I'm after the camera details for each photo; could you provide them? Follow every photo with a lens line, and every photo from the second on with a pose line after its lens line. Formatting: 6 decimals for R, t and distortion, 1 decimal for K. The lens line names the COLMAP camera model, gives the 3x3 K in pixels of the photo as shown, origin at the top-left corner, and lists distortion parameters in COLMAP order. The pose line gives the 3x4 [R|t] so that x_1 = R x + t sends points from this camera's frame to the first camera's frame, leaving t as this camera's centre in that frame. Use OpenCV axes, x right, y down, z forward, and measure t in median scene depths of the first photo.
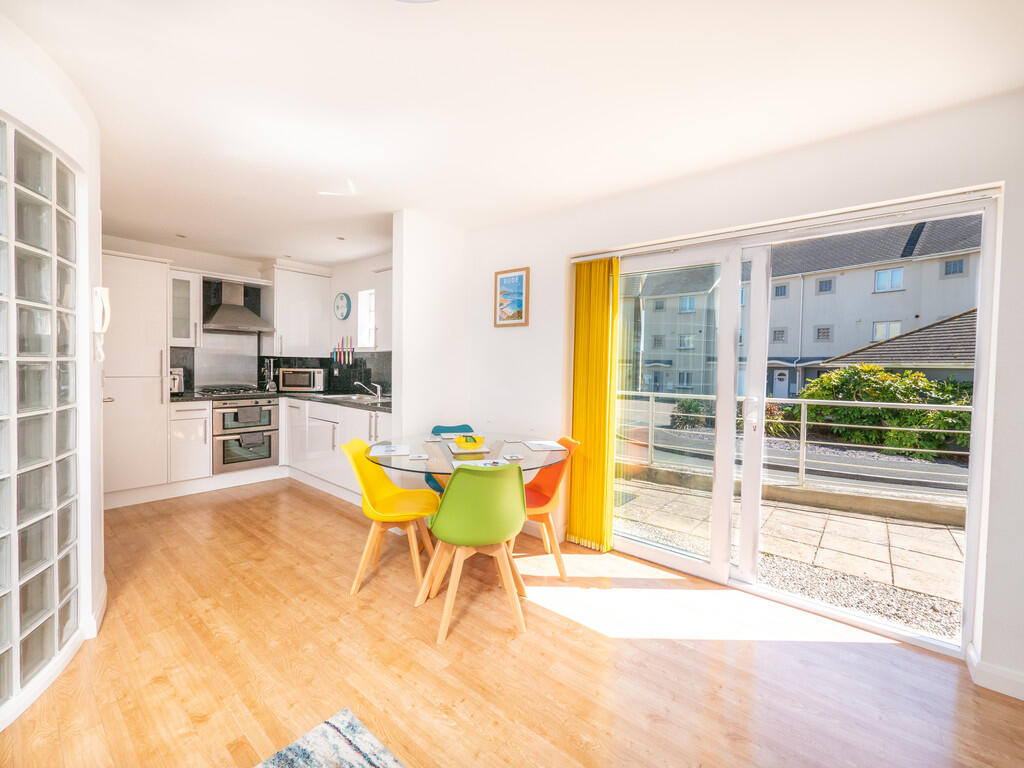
lens RADIAL K [[426.8, 0, 509.7], [0, 426.8, 379.9], [0, 0, 1]] dist [0.001034, 0.000183]
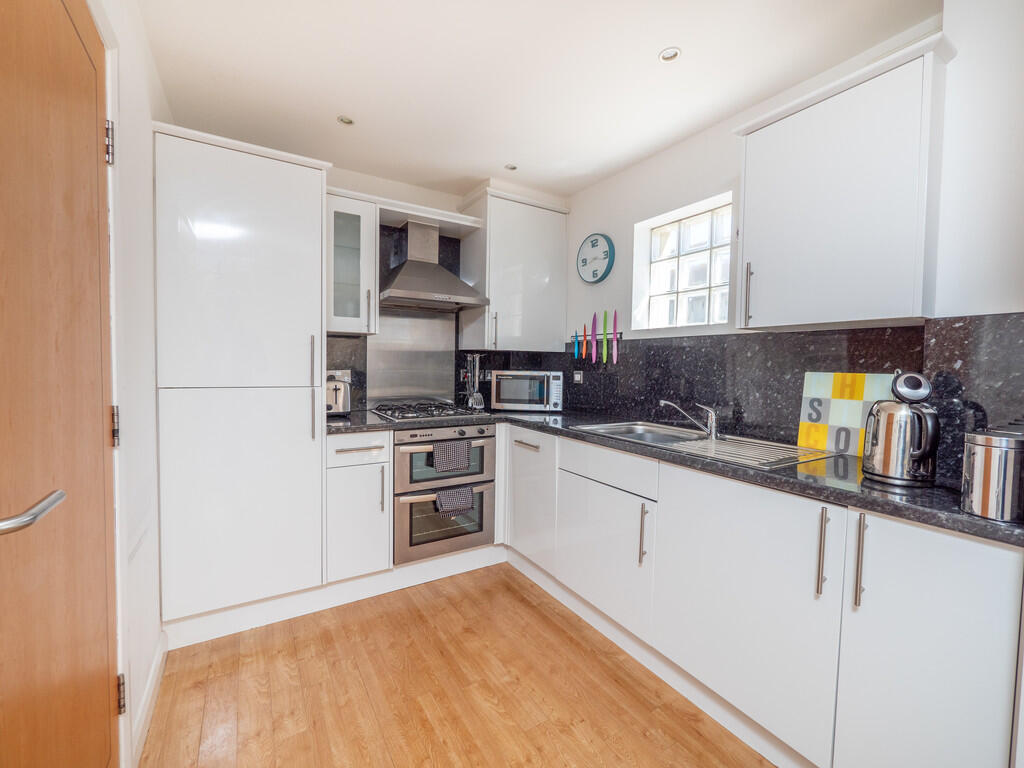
lens RADIAL K [[417.6, 0, 512.0], [0, 417.6, 384.0], [0, 0, 1]] dist [-0.001317, -0.000001]
pose [[0.952822, 0.010680, -0.303342, -0.354954], [-0.008431, 0.999926, 0.008722, -0.014580], [0.303413, -0.005753, 0.952842, 0.488035]]
